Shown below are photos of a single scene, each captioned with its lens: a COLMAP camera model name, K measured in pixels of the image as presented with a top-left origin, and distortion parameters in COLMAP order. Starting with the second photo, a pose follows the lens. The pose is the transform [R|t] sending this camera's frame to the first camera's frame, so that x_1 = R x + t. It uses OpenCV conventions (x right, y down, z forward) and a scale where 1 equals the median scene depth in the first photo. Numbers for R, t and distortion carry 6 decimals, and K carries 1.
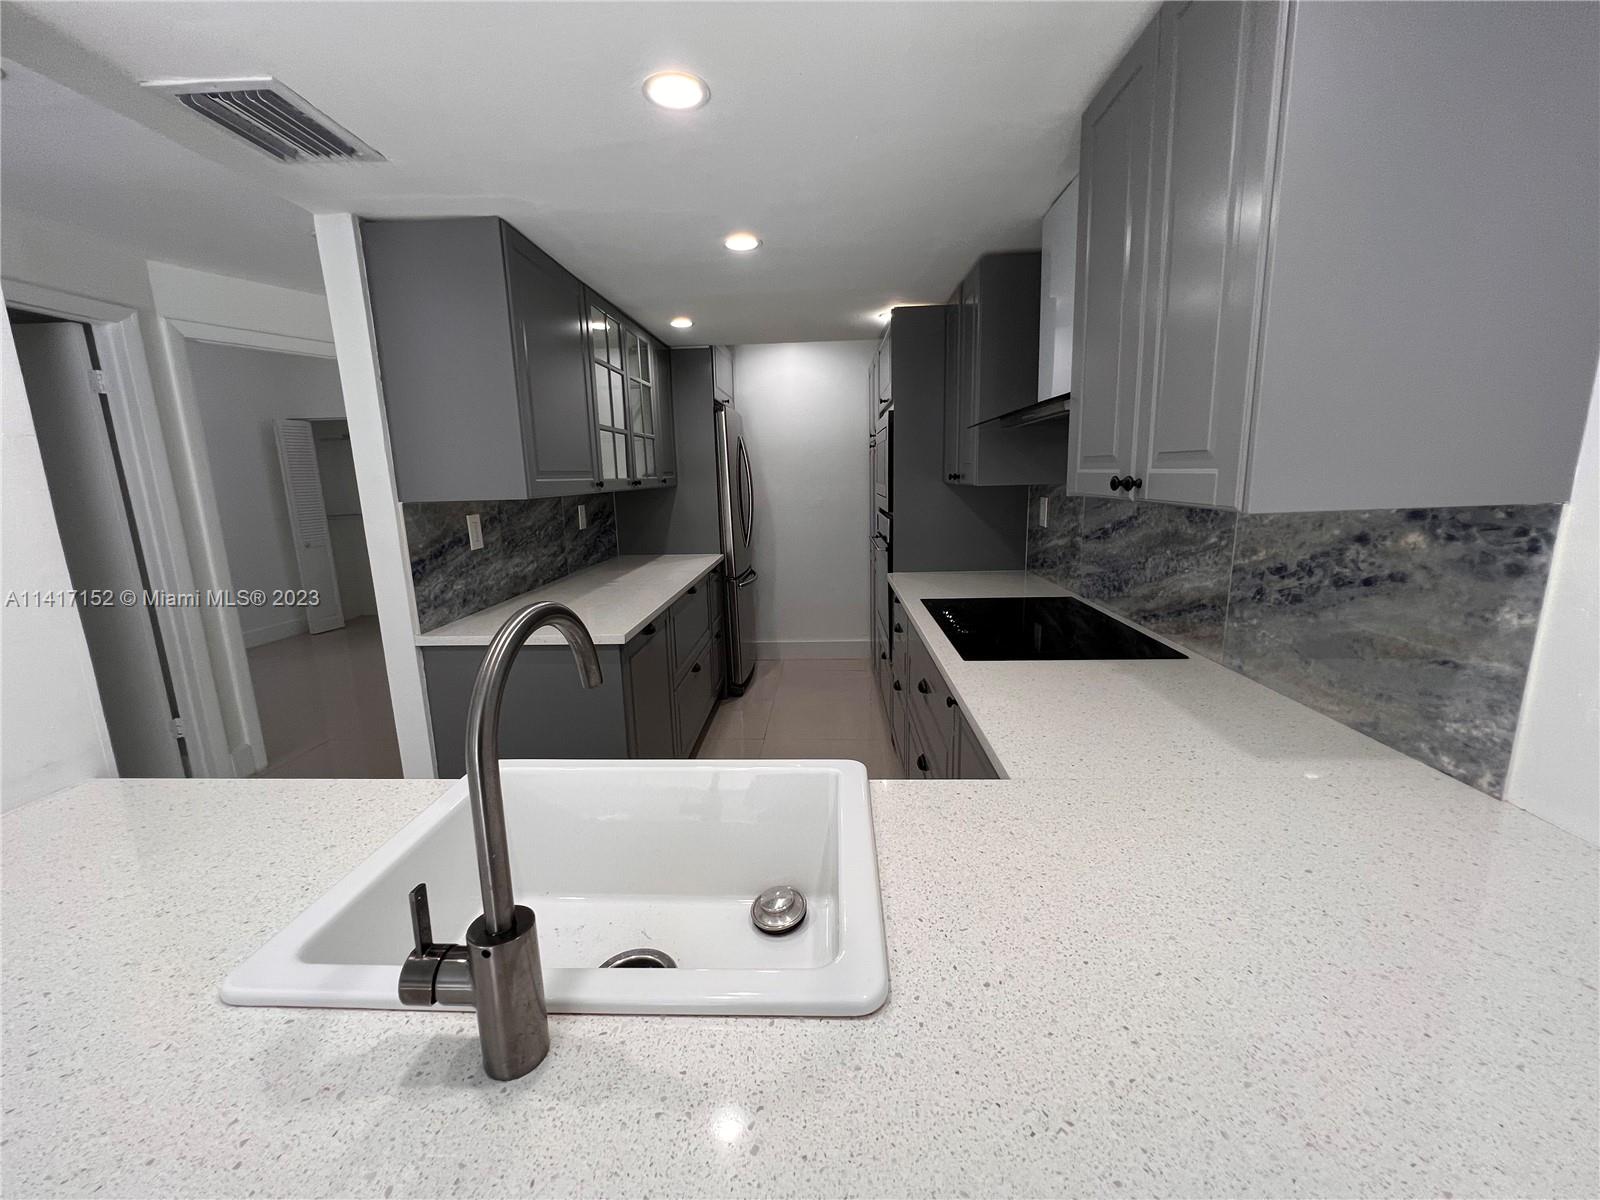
lens RADIAL K [[643.2, 0, 802.7], [0, 643.2, 596.7], [0, 0, 1]] dist [-0.003521, 0.001297]
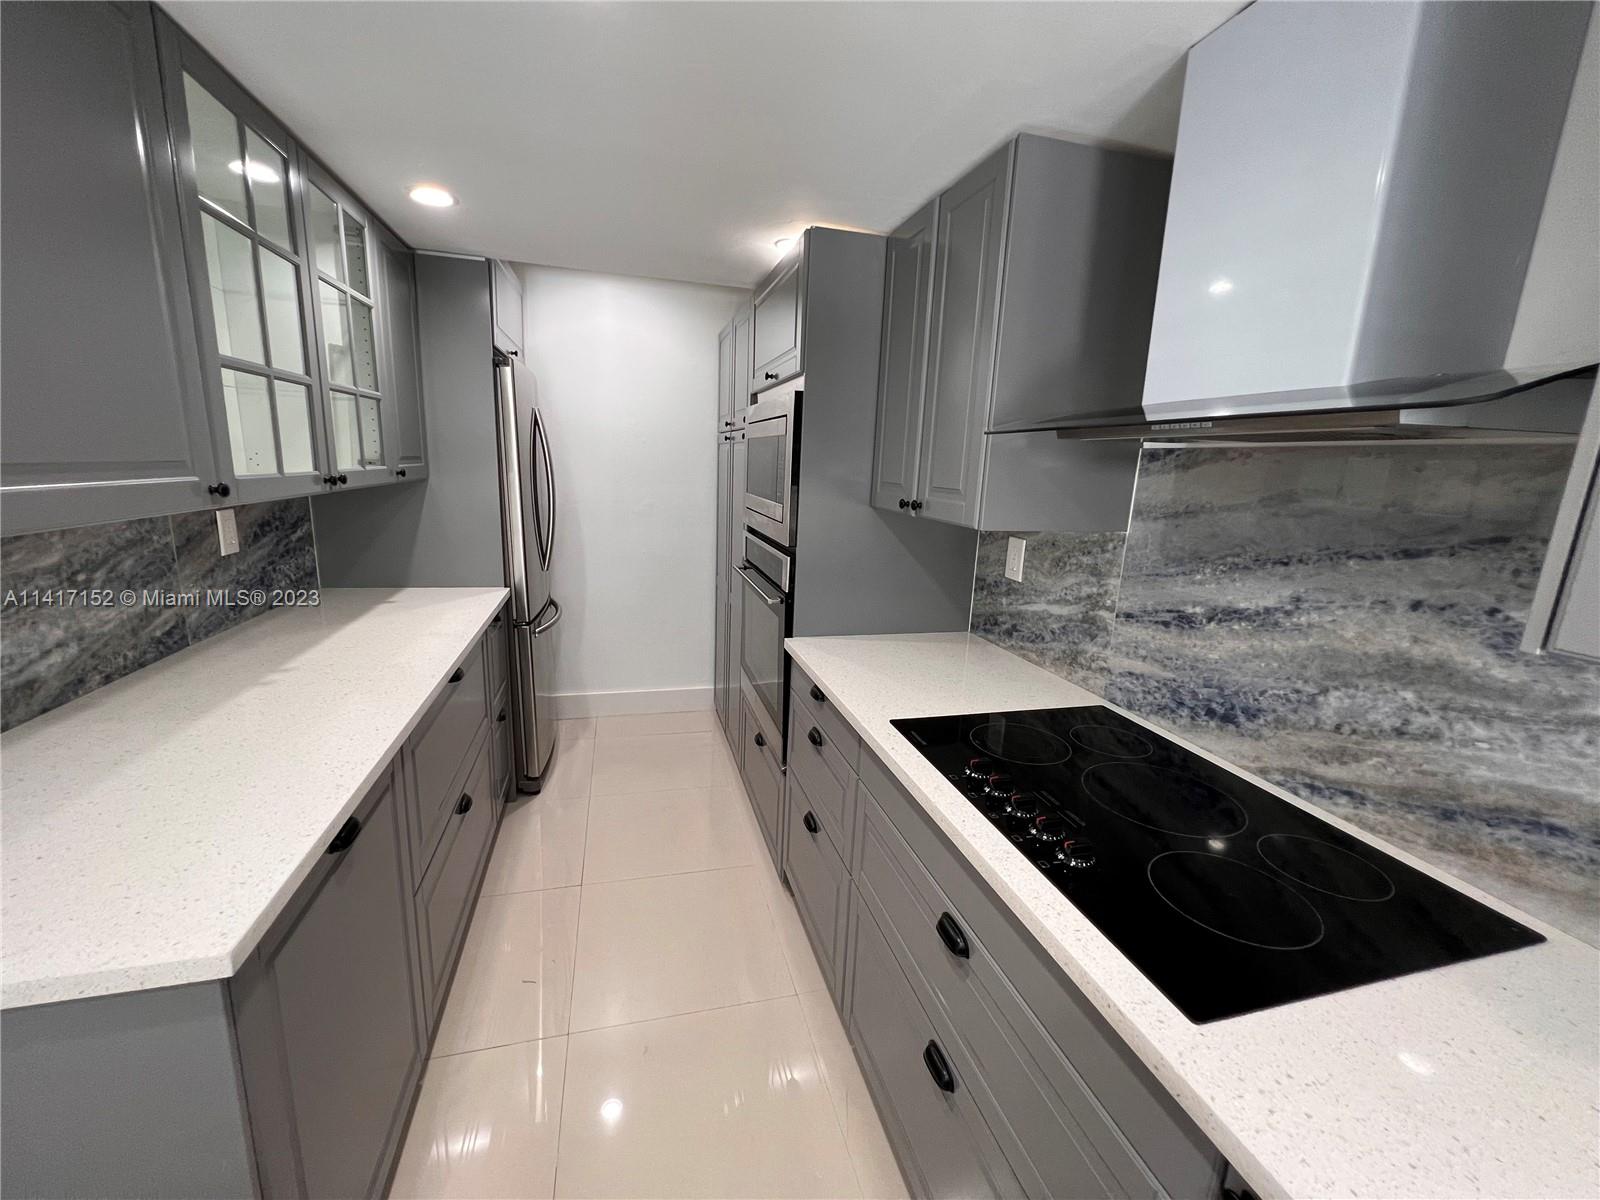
lens RADIAL K [[643.2, 0, 804.0], [0, 643.2, 599.1], [0, 0, 1]] dist [-0.003521, 0.001297]
pose [[0.948868, -0.000043, 0.315673, -0.060597], [-0.007867, 0.999686, 0.023783, -0.095902], [-0.315575, -0.025051, 0.948570, 0.379901]]
